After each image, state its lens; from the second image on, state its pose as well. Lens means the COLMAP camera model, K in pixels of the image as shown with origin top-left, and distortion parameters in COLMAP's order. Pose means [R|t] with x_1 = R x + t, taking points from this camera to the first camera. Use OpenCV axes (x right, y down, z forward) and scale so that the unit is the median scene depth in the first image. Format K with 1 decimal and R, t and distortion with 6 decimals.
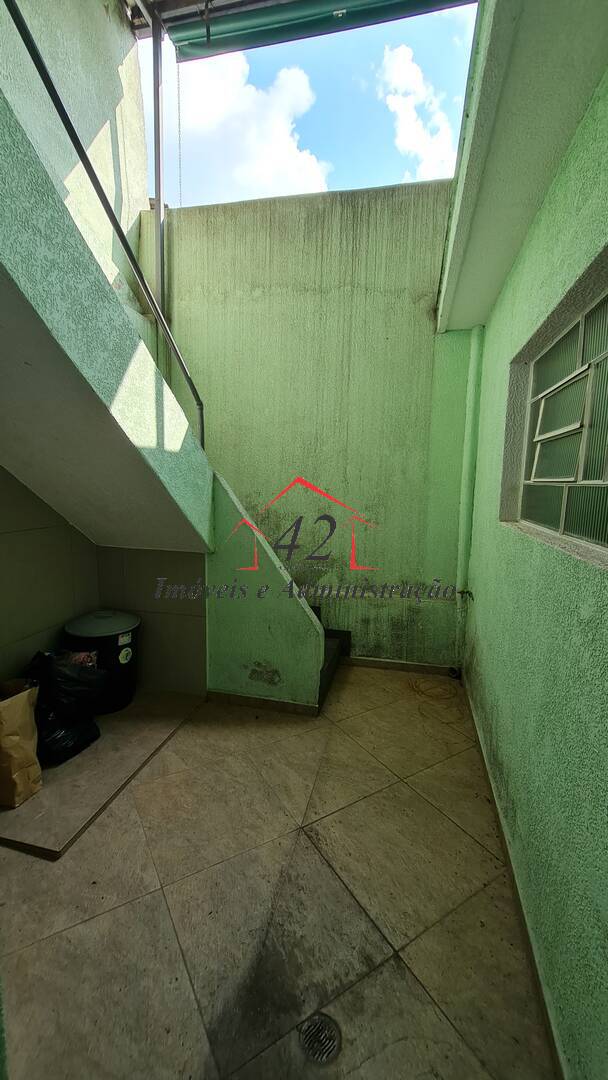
lens RADIAL K [[444.2, 0, 305.5], [0, 444.2, 541.1], [0, 0, 1]] dist [-0.006025, 0.002078]
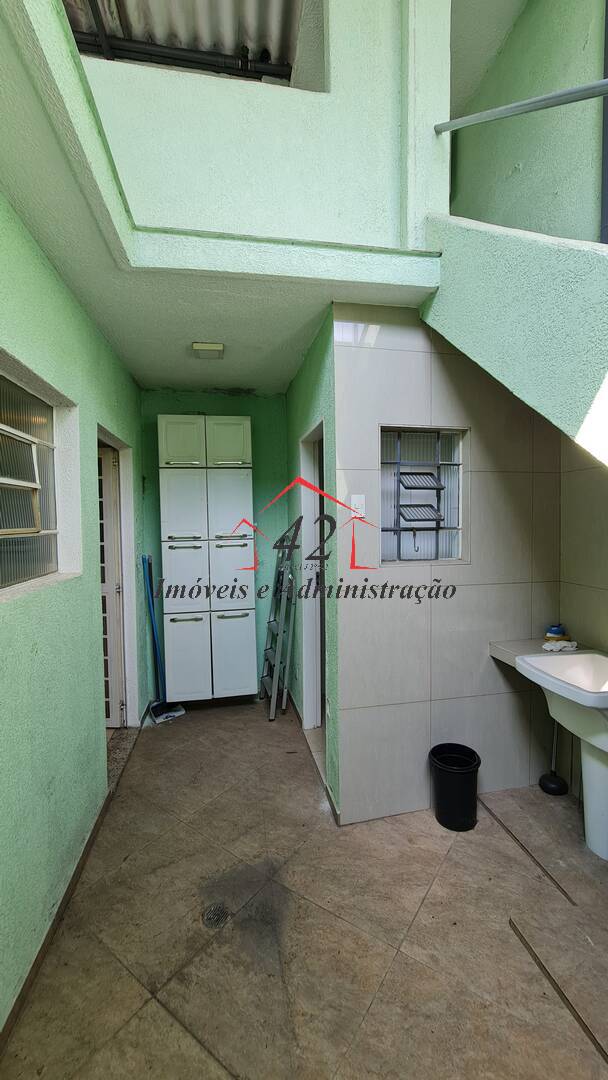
lens RADIAL K [[444.2, 0, 306.1], [0, 444.2, 542.3], [0, 0, 1]] dist [-0.006025, 0.002078]
pose [[-0.921994, 0.012237, -0.387010, 0.257504], [-0.055332, 0.985079, 0.162968, -0.282104], [0.383229, 0.171670, -0.907560, 1.839167]]
